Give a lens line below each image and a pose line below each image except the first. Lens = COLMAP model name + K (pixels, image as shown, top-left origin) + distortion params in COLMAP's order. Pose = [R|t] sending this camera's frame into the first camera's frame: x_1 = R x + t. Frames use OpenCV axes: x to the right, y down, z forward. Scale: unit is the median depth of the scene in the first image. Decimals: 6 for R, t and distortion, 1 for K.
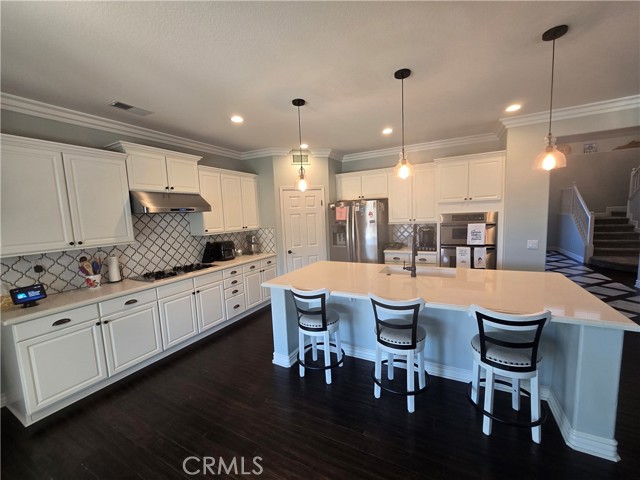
lens RADIAL K [[261.9, 0, 318.9], [0, 261.9, 241.4], [0, 0, 1]] dist [0.001080, -0.001500]
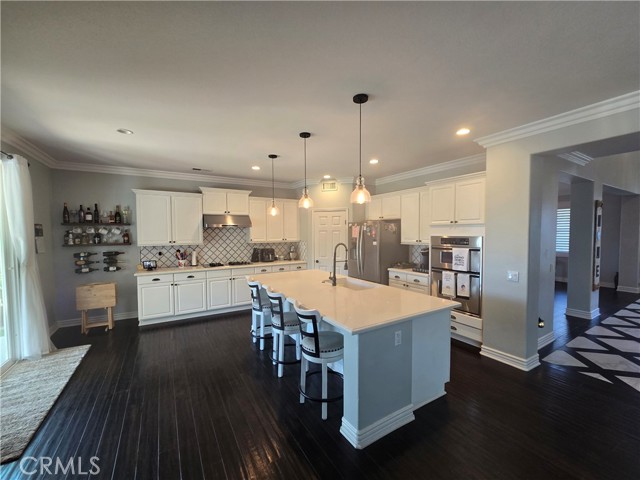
lens RADIAL K [[261.9, 0, 318.1], [0, 261.9, 241.5], [0, 0, 1]] dist [0.001080, -0.001500]
pose [[0.855613, 0.057450, -0.514418, 0.644339], [-0.085036, 0.995920, -0.030212, -0.019111], [0.510583, 0.069594, 0.857007, -0.073050]]
